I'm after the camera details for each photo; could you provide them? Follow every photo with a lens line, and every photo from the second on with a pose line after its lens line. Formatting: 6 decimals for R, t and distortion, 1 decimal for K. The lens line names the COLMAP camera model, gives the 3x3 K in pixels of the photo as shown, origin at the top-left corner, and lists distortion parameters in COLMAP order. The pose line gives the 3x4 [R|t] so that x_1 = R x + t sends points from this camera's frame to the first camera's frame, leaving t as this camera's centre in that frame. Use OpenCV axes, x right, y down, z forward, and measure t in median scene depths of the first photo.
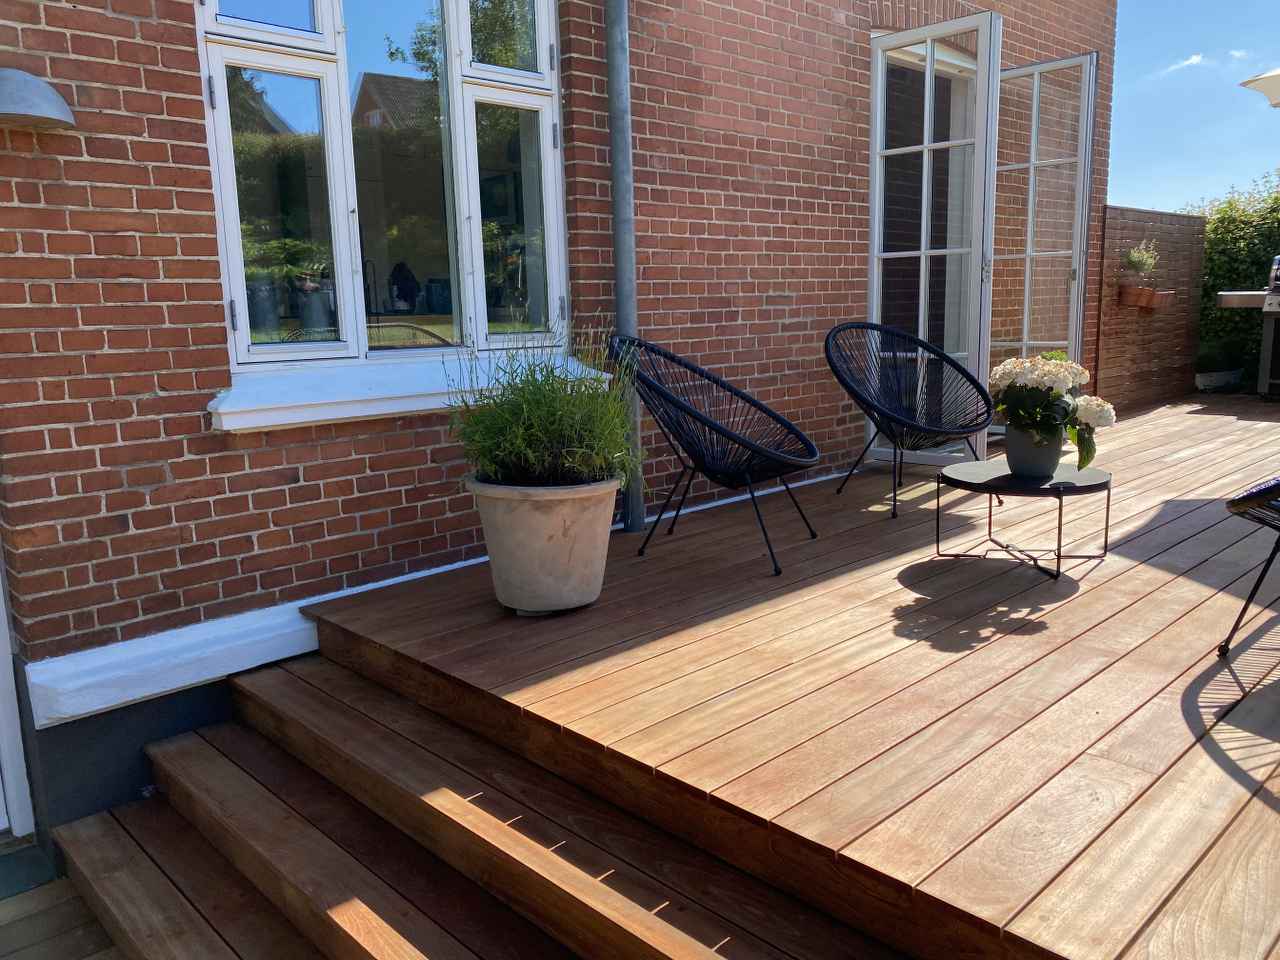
lens RADIAL K [[970.5, 0, 640.0], [0, 970.5, 480.0], [0, 0, 1]] dist [0.005120, -0.012257]
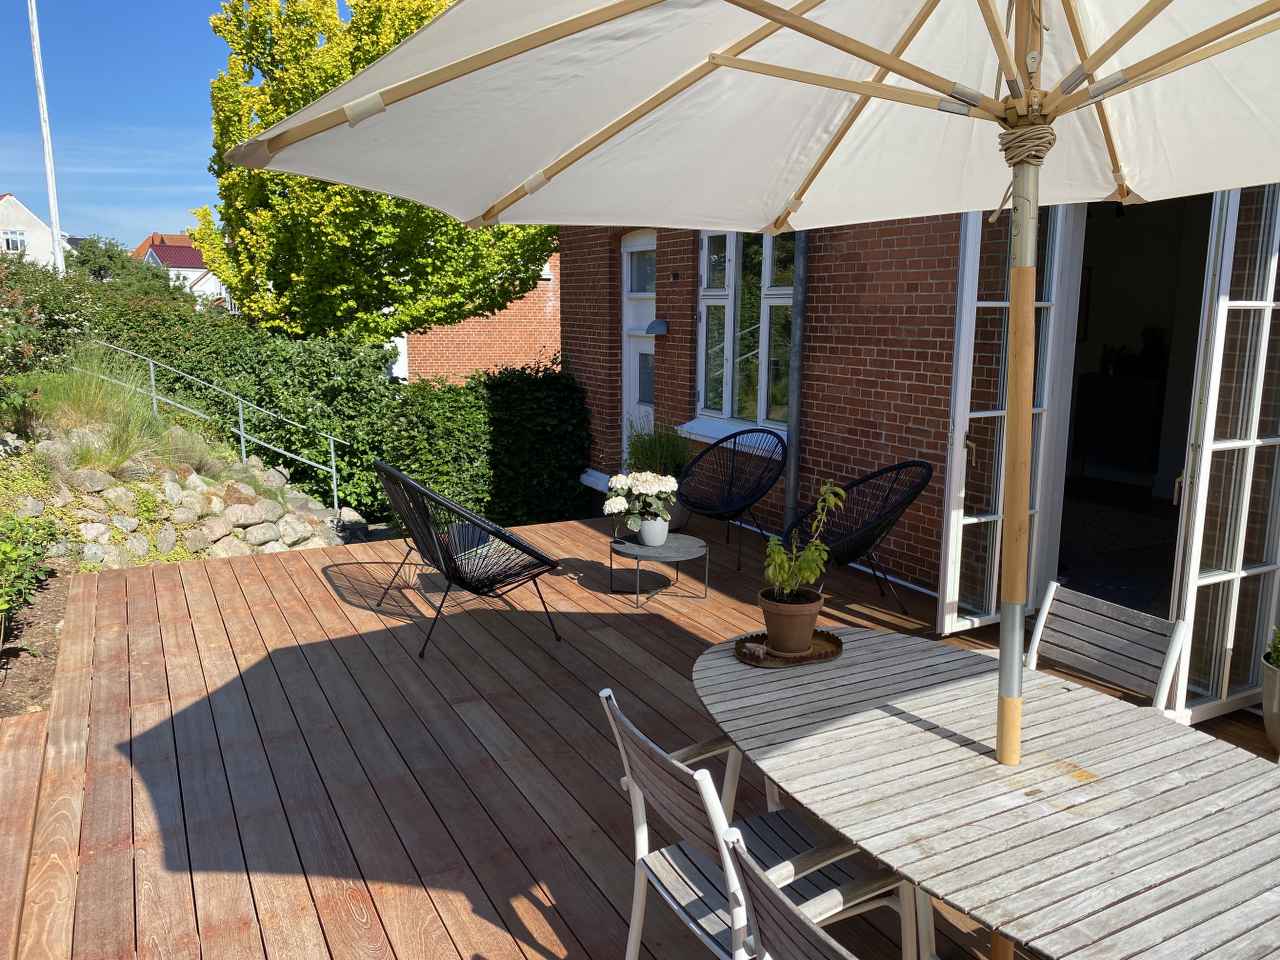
lens RADIAL K [[970.5, 0, 640.0], [0, 970.5, 480.0], [0, 0, 1]] dist [0.005120, -0.012257]
pose [[-0.274050, 0.200770, -0.940525, 1.505952], [-0.162518, 0.954234, 0.251050, -0.405211], [0.947884, 0.221652, -0.228879, 1.030231]]
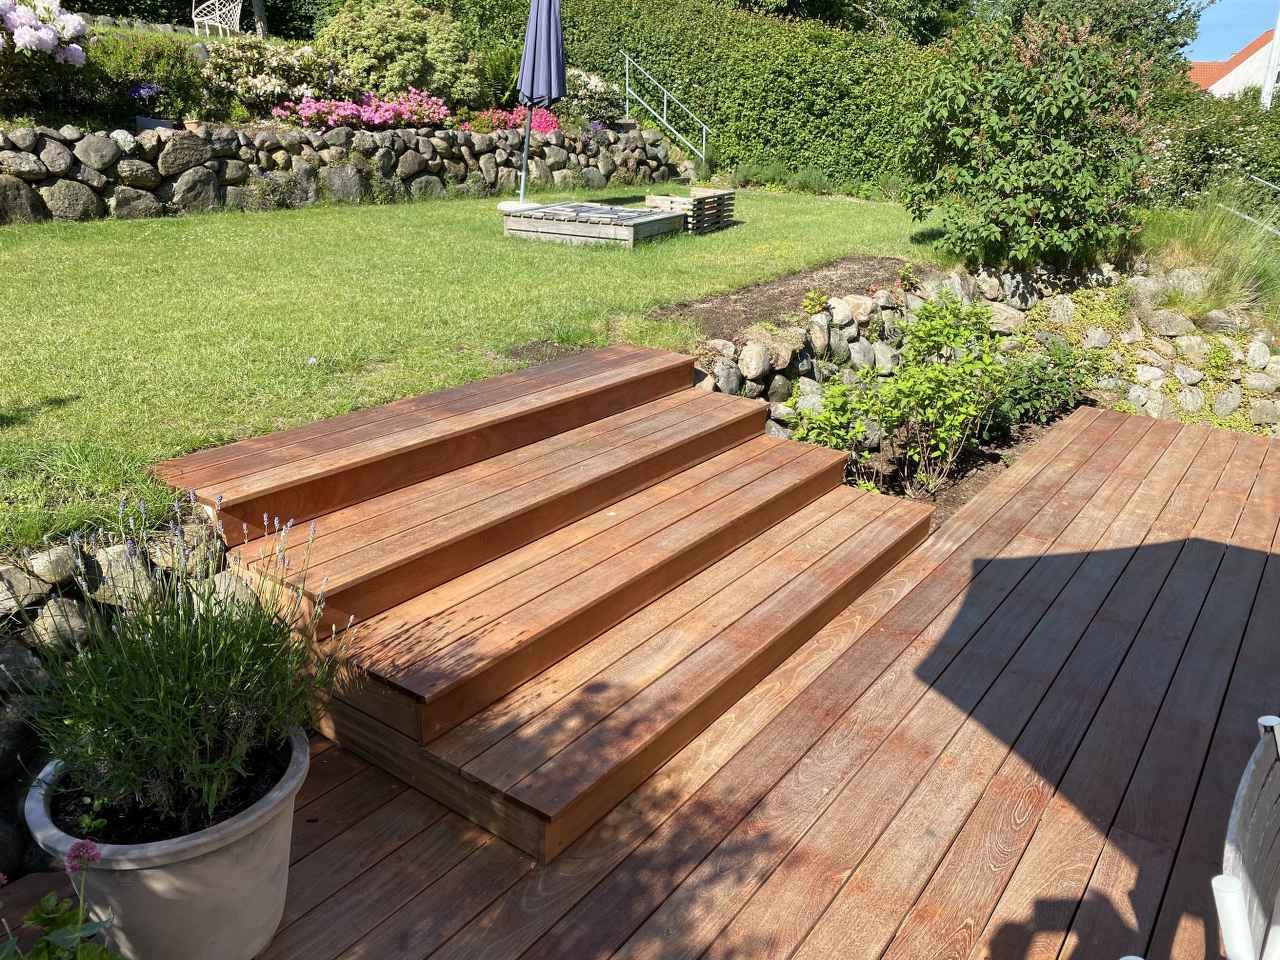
lens RADIAL K [[970.5, 0, 640.0], [0, 970.5, 480.0], [0, 0, 1]] dist [0.005120, -0.012257]
pose [[-0.984537, 0.067266, -0.161746, 1.327595], [-0.023900, 0.863123, 0.504428, -0.407228], [0.173538, 0.500493, -0.848169, 1.126540]]
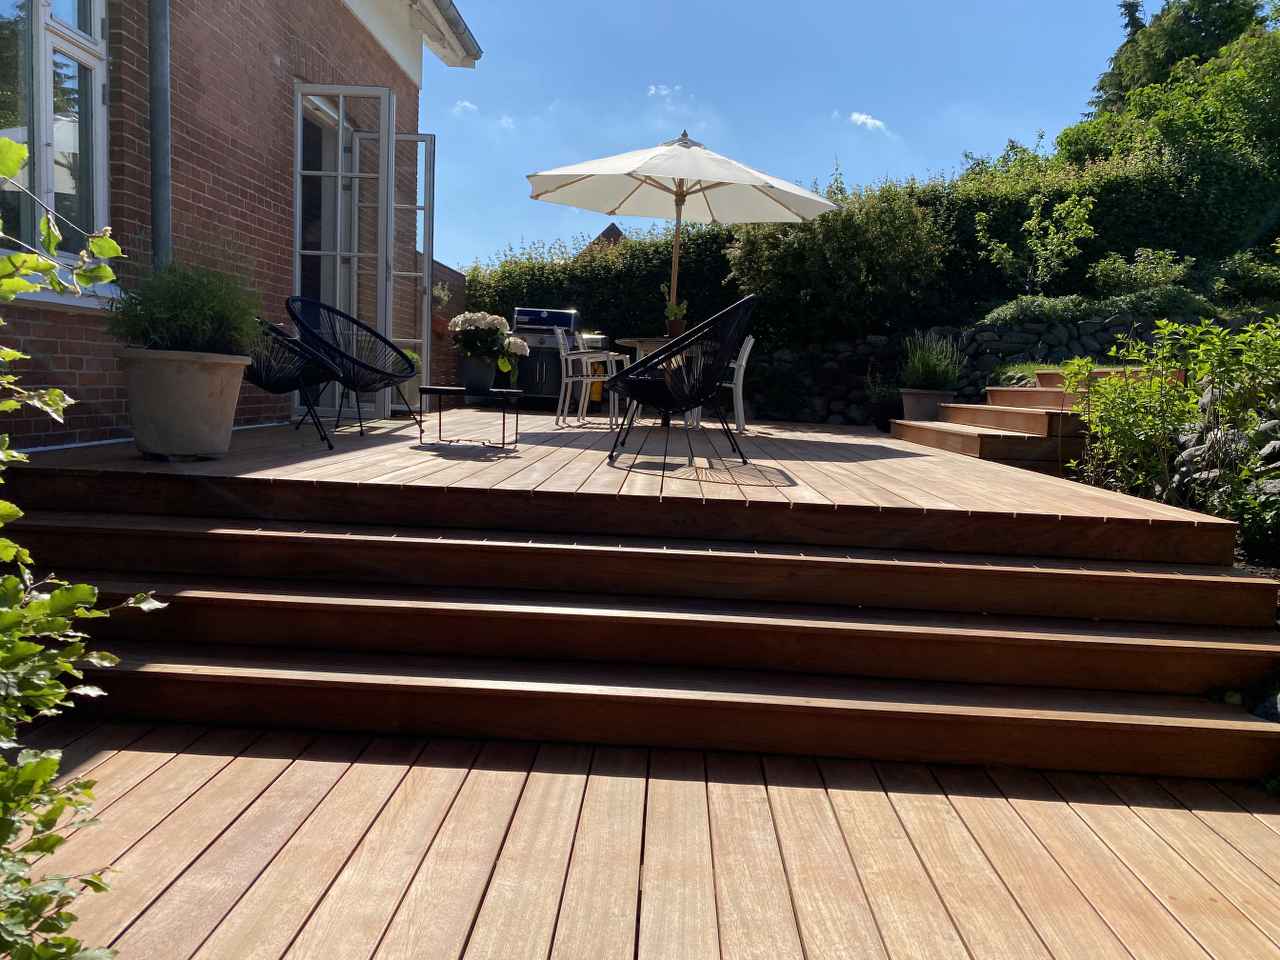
lens RADIAL K [[970.5, 0, 640.0], [0, 970.5, 480.0], [0, 0, 1]] dist [0.005120, -0.012257]
pose [[0.709916, -0.014215, 0.704143, -0.396730], [0.063940, 0.996968, -0.044338, 0.177255], [-0.701378, 0.076500, 0.708673, -0.218382]]
